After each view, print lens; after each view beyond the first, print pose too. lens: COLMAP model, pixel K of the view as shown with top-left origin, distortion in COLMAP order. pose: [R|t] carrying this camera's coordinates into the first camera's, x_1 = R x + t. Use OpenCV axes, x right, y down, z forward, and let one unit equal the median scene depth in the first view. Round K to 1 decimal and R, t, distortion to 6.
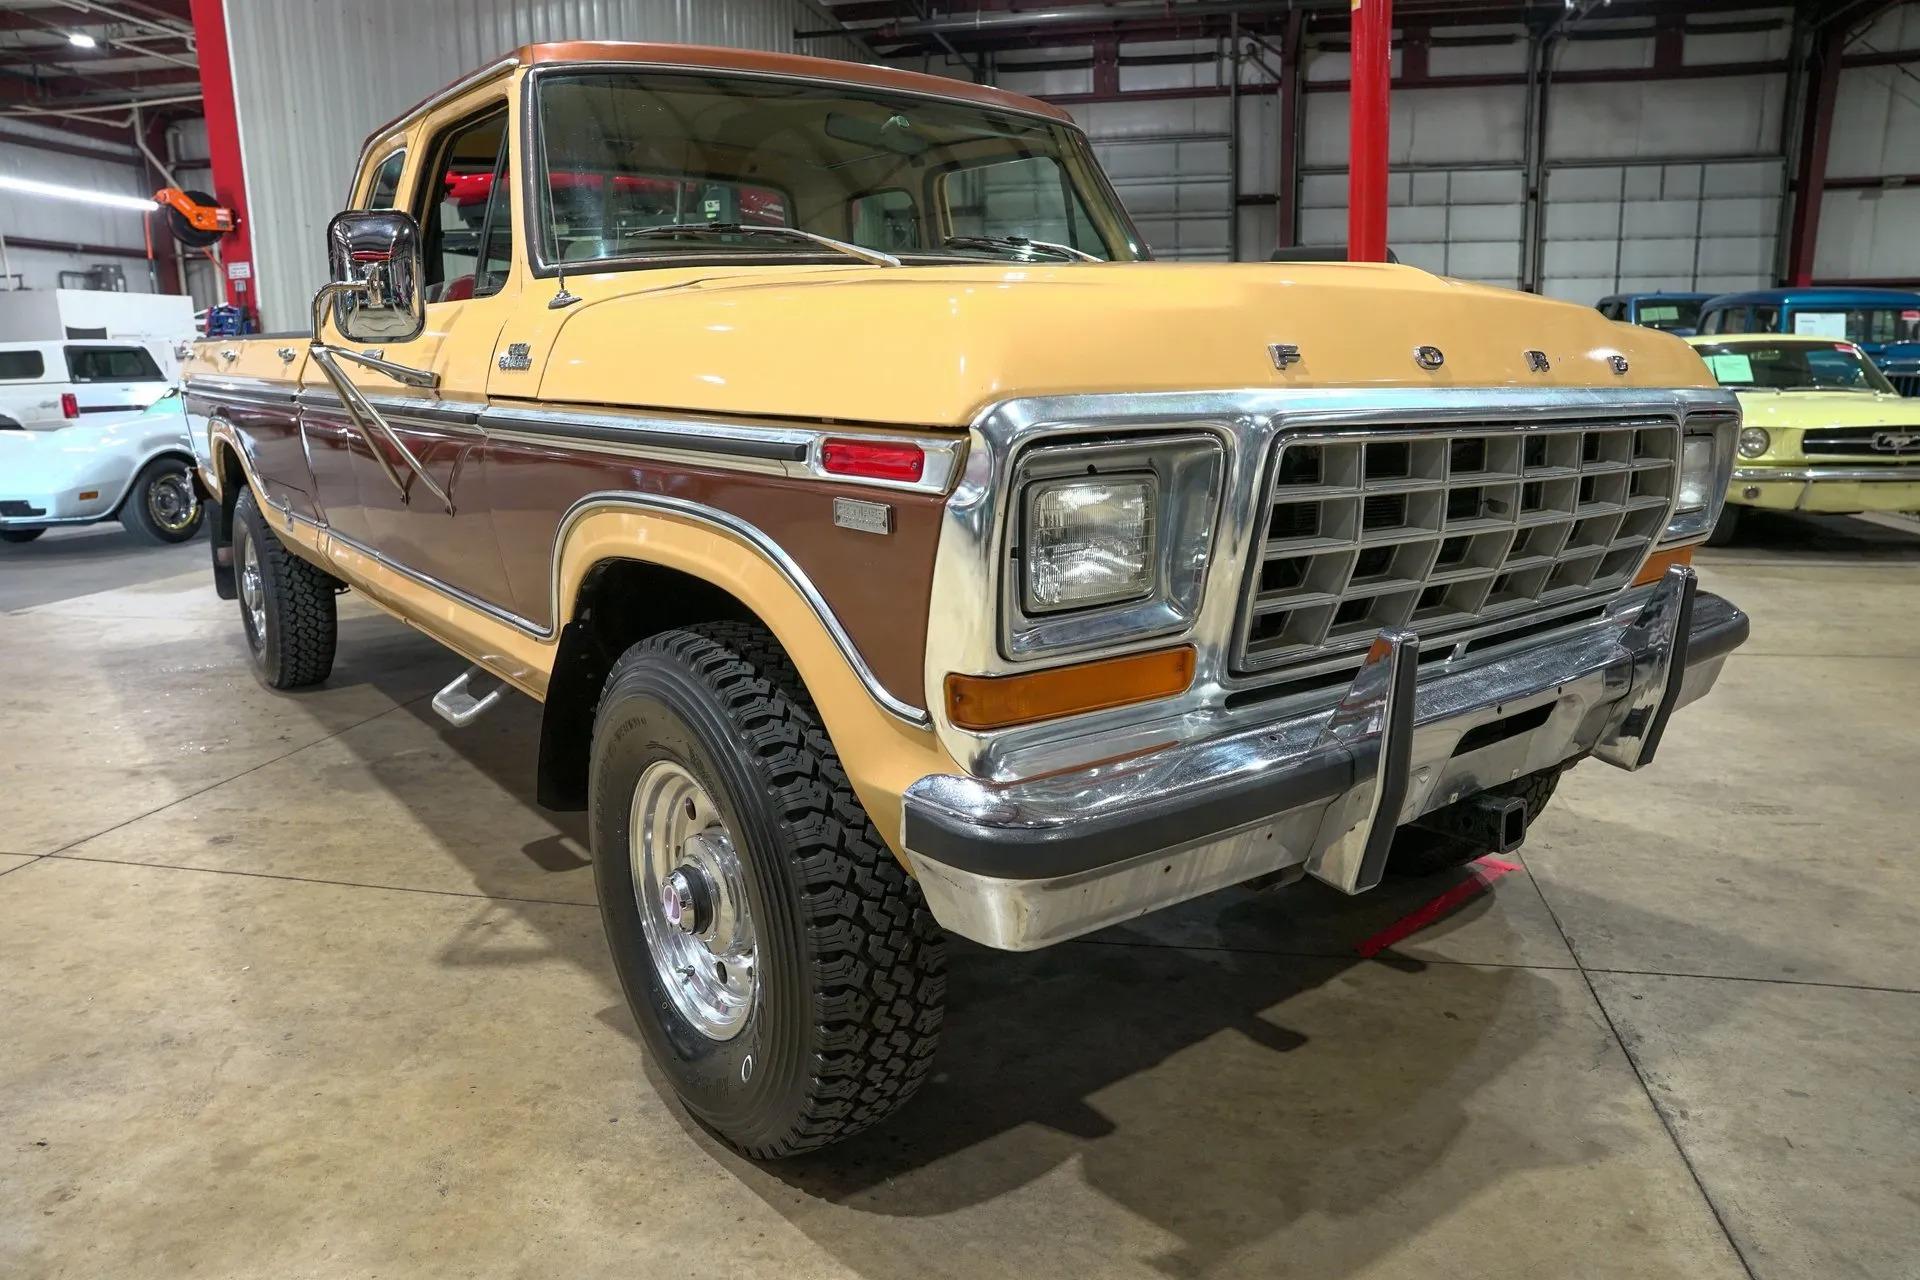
lens RADIAL K [[1311.7, 0, 964.4], [0, 1311.7, 639.2], [0, 0, 1]] dist [-0.142510, 0.111388]
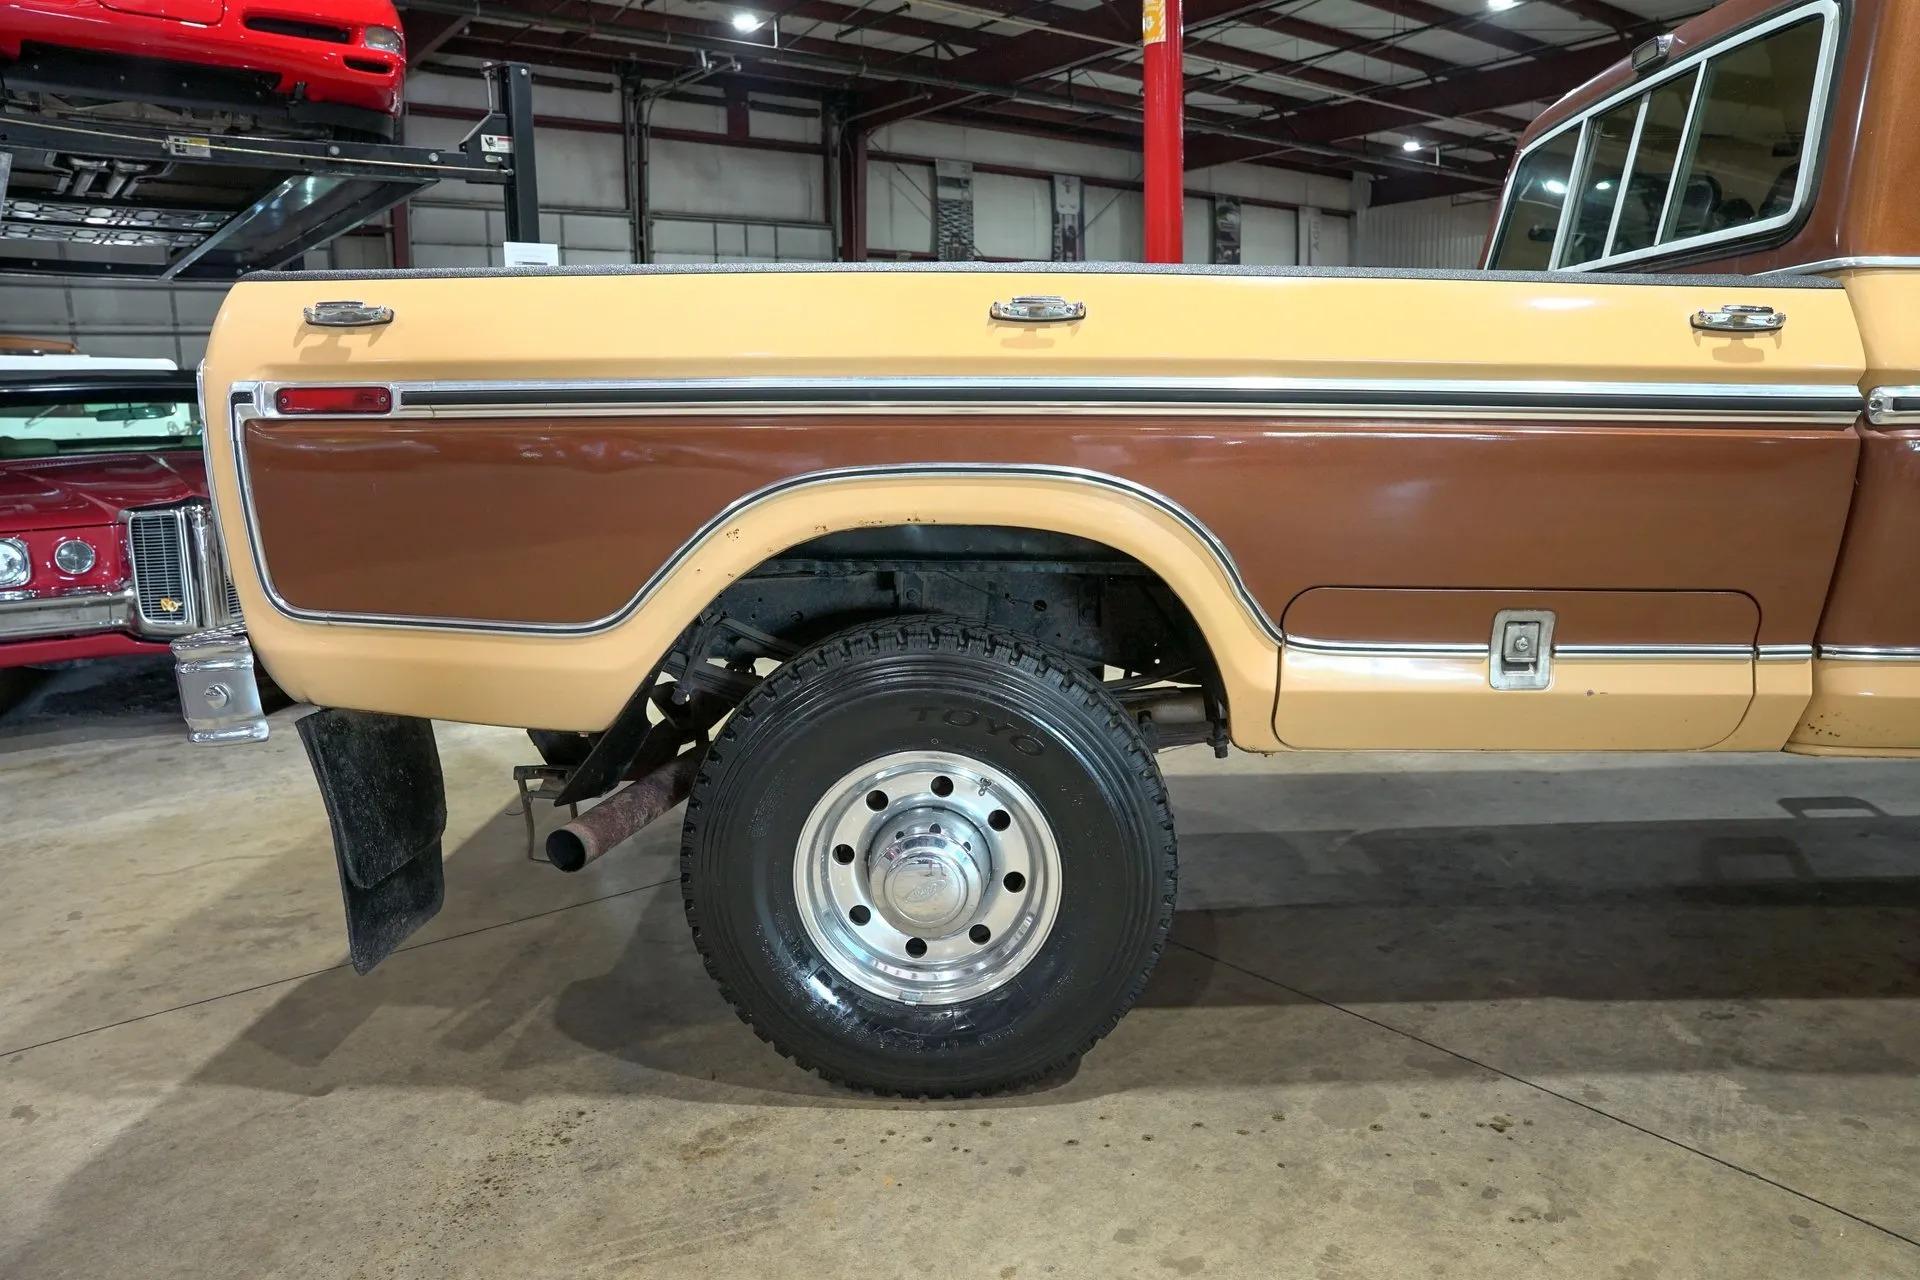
lens RADIAL K [[1311.7, 0, 964.4], [0, 1311.7, 639.2], [0, 0, 1]] dist [-0.142510, 0.111388]
pose [[0.636791, -0.134776, 0.759166, -1.381930], [0.167837, 0.985224, 0.034127, -0.208199], [-0.752548, 0.105684, 0.650002, 1.141090]]
